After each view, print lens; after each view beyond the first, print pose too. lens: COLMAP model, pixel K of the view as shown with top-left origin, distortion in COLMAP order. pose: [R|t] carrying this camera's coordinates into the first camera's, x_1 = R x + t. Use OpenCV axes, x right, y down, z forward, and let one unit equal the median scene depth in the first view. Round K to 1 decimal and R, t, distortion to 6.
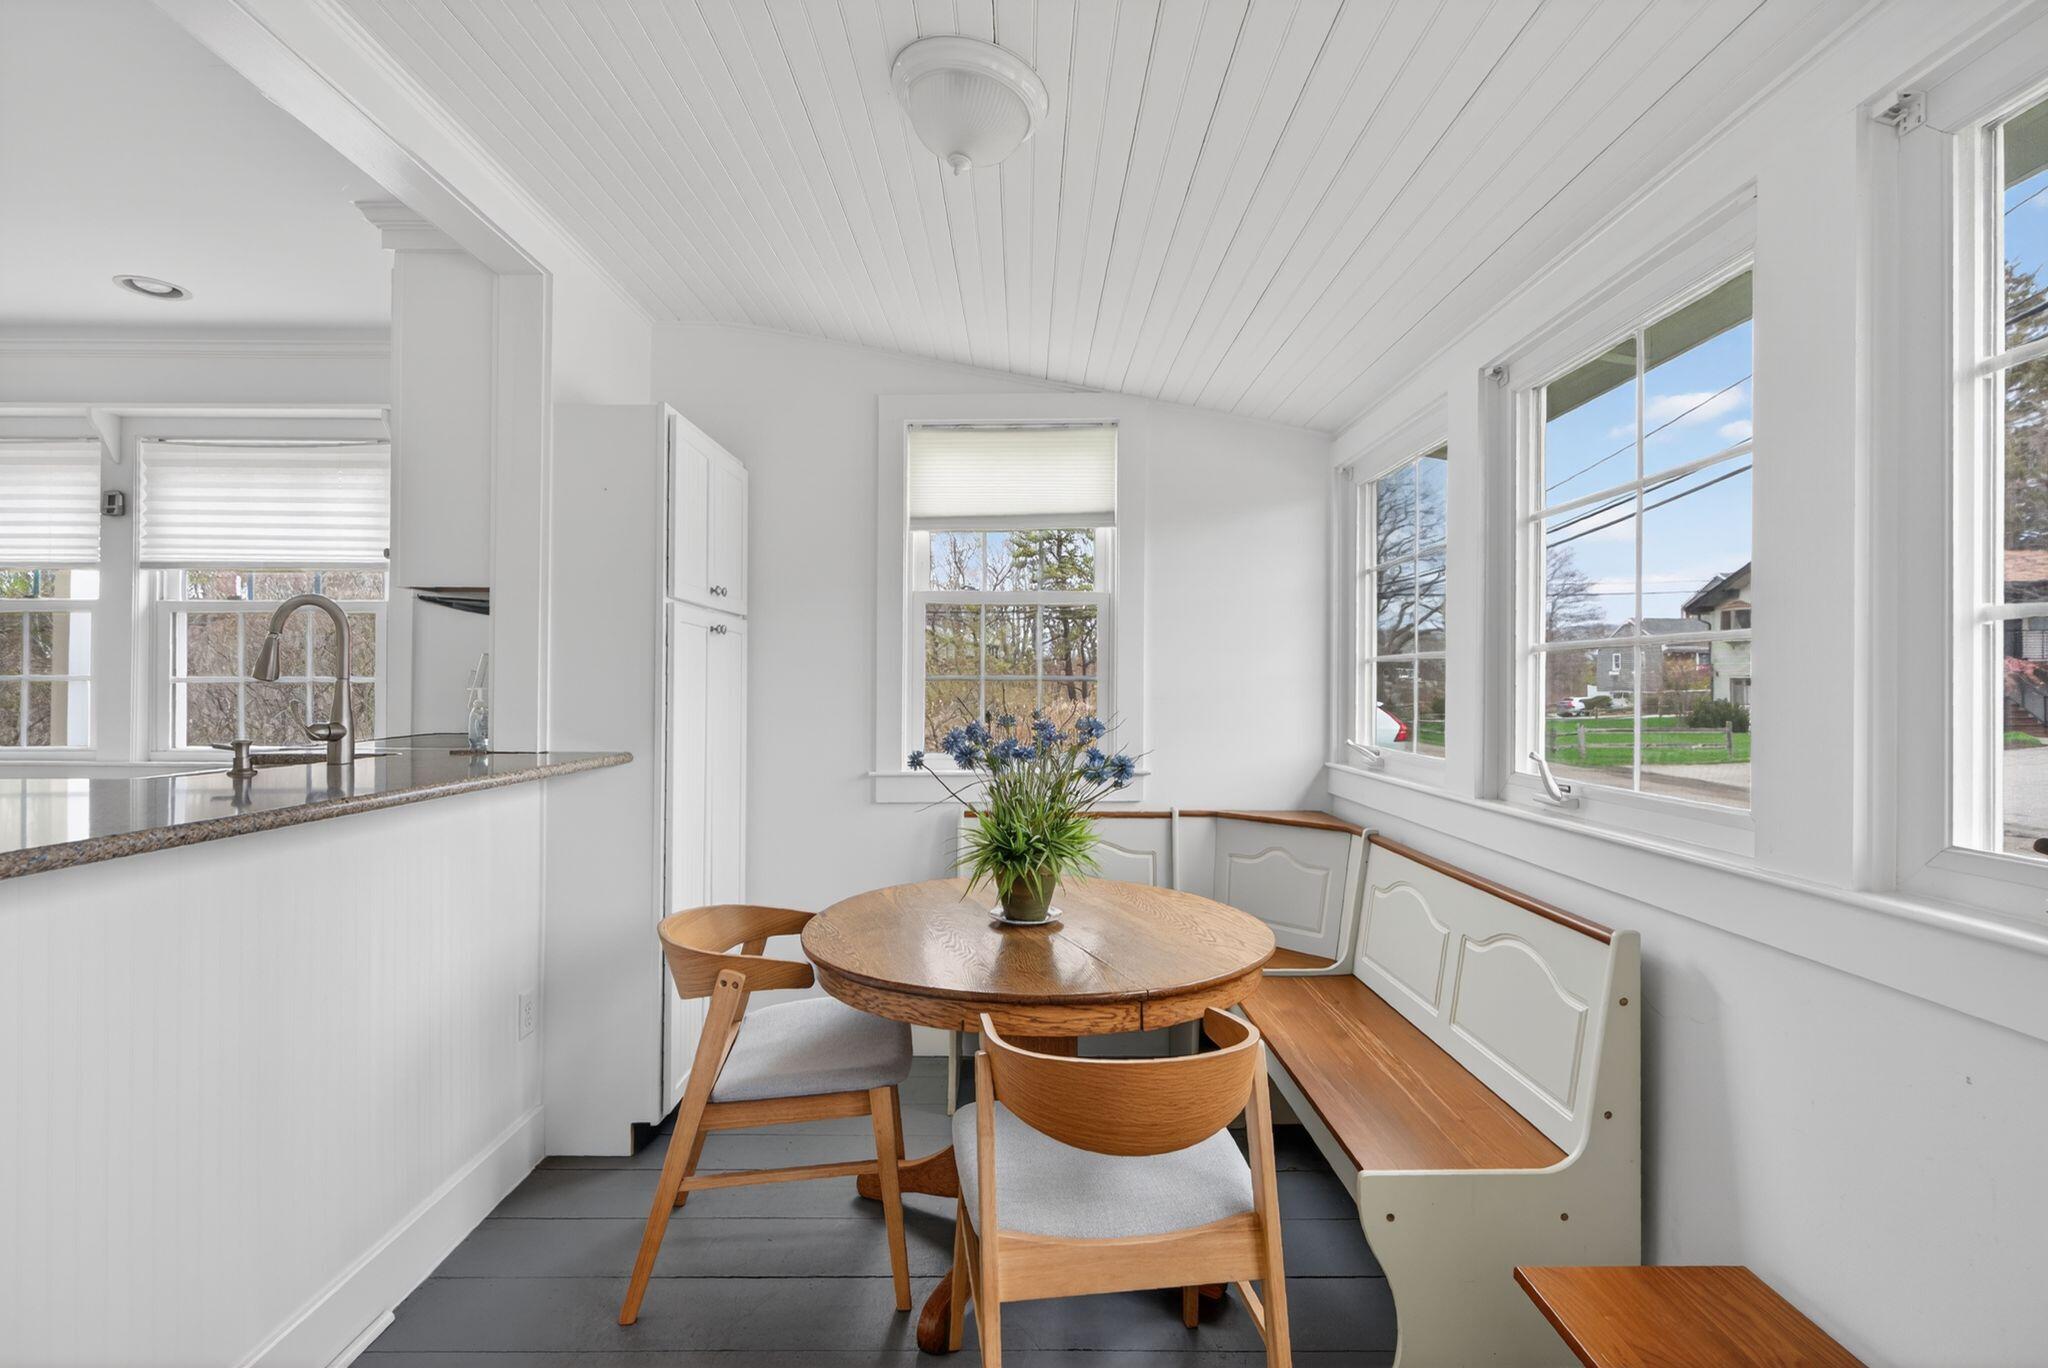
lens RADIAL K [[941.4, 0, 1028.2], [0, 941.4, 682.1], [0, 0, 1]] dist [0.000776, 0.000123]
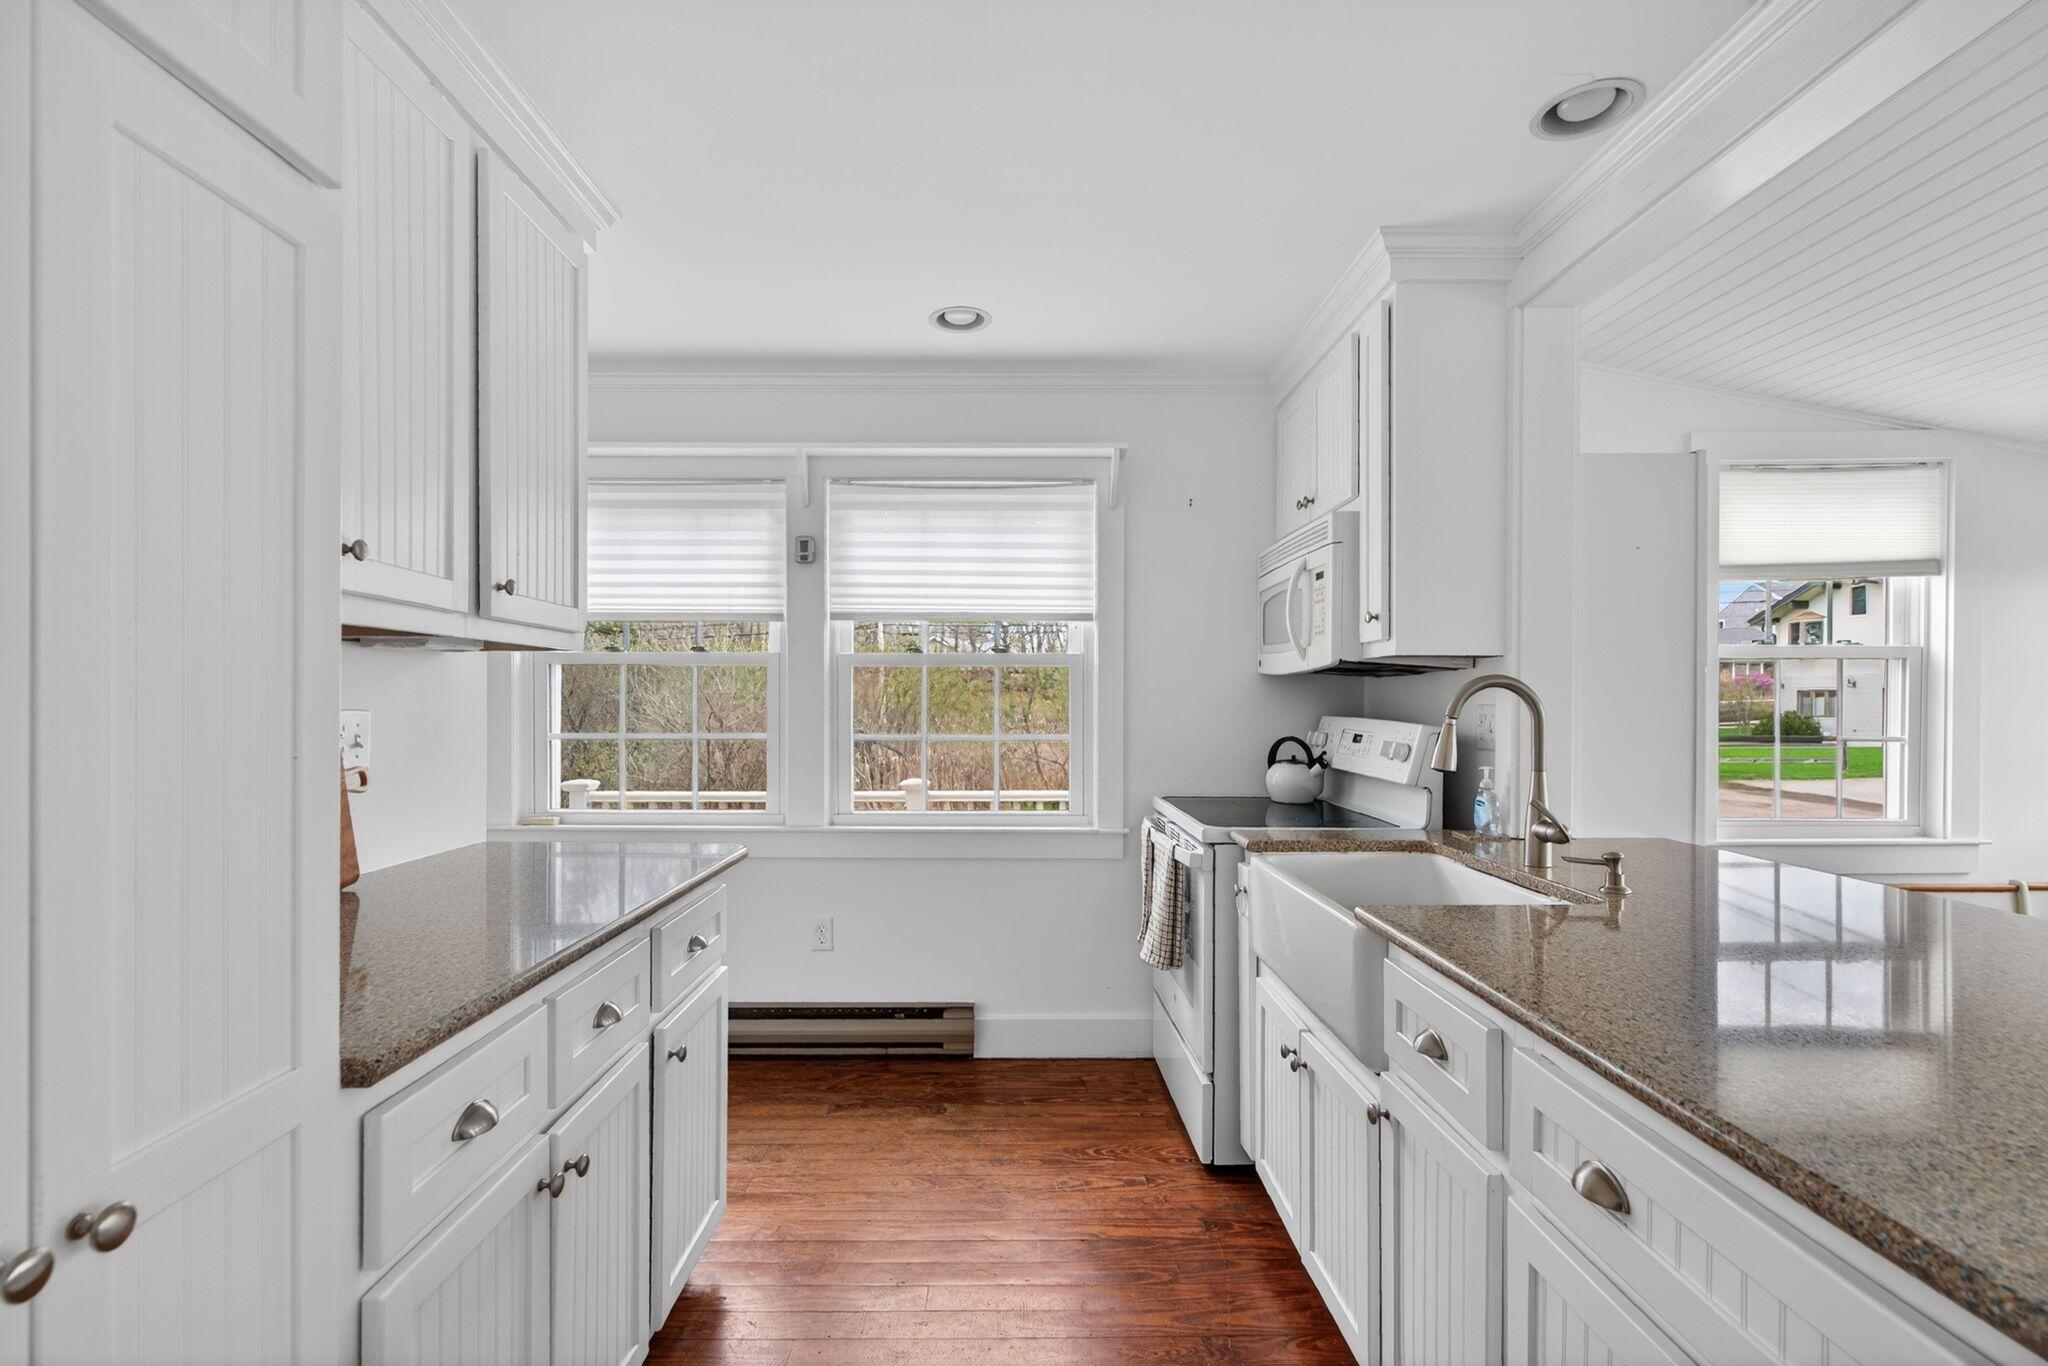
lens RADIAL K [[941.4, 0, 1020.6], [0, 941.4, 691.5], [0, 0, 1]] dist [0.000776, 0.000123]
pose [[0.999990, -0.001713, -0.004012, -0.747824], [0.001714, 0.999998, 0.000353, -0.049086], [0.004011, -0.000360, 0.999992, 0.067852]]
